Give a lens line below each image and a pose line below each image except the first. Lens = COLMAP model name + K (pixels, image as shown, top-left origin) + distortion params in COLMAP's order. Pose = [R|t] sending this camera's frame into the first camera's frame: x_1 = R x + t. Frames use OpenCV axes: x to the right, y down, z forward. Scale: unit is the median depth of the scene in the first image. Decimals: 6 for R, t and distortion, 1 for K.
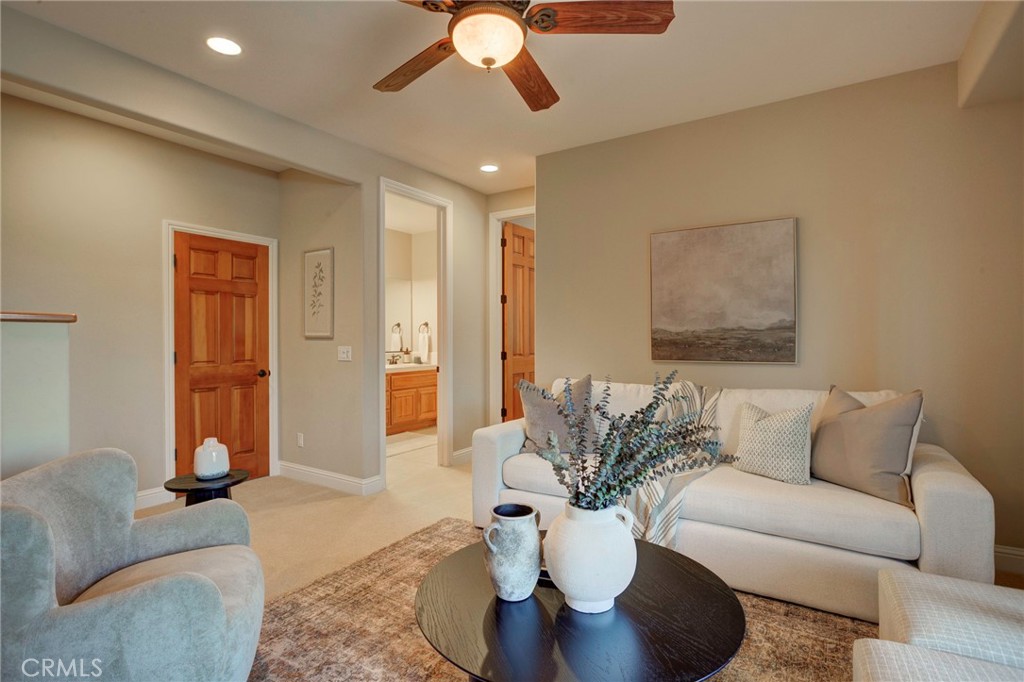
lens RADIAL K [[500.3, 0, 514.9], [0, 500.3, 338.5], [0, 0, 1]] dist [-0.023062, 0.001390]
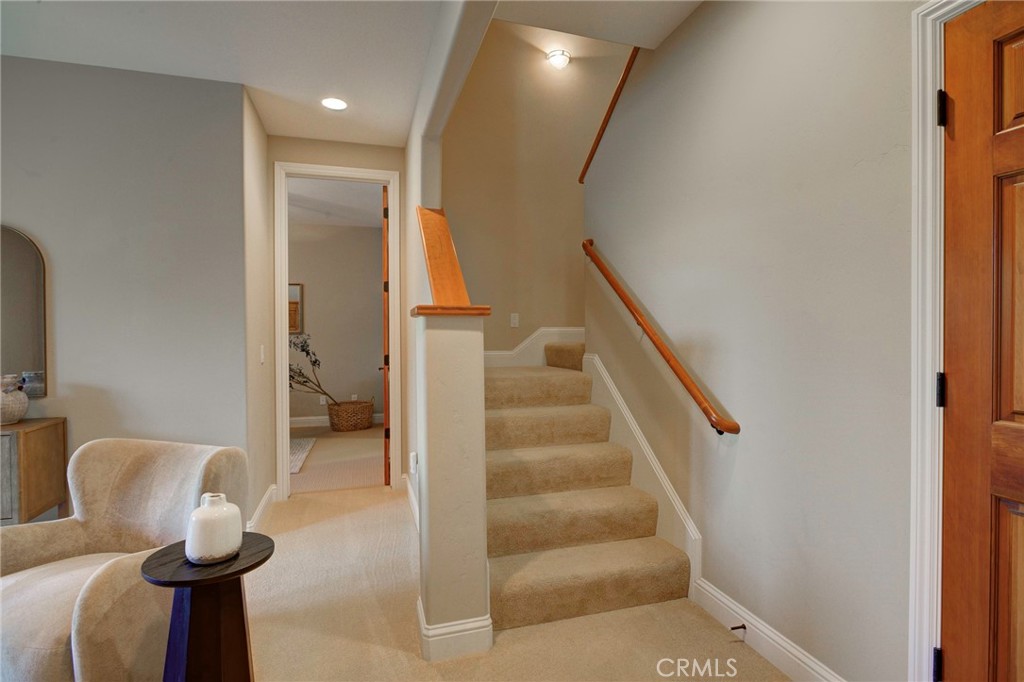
lens RADIAL K [[500.3, 0, 513.1], [0, 500.3, 341.6], [0, 0, 1]] dist [-0.023062, 0.001390]
pose [[-0.652229, 0.018141, -0.757804, -0.228715], [0.004894, 0.999794, 0.019722, -0.003439], [0.758006, 0.009154, -0.652184, 0.987946]]
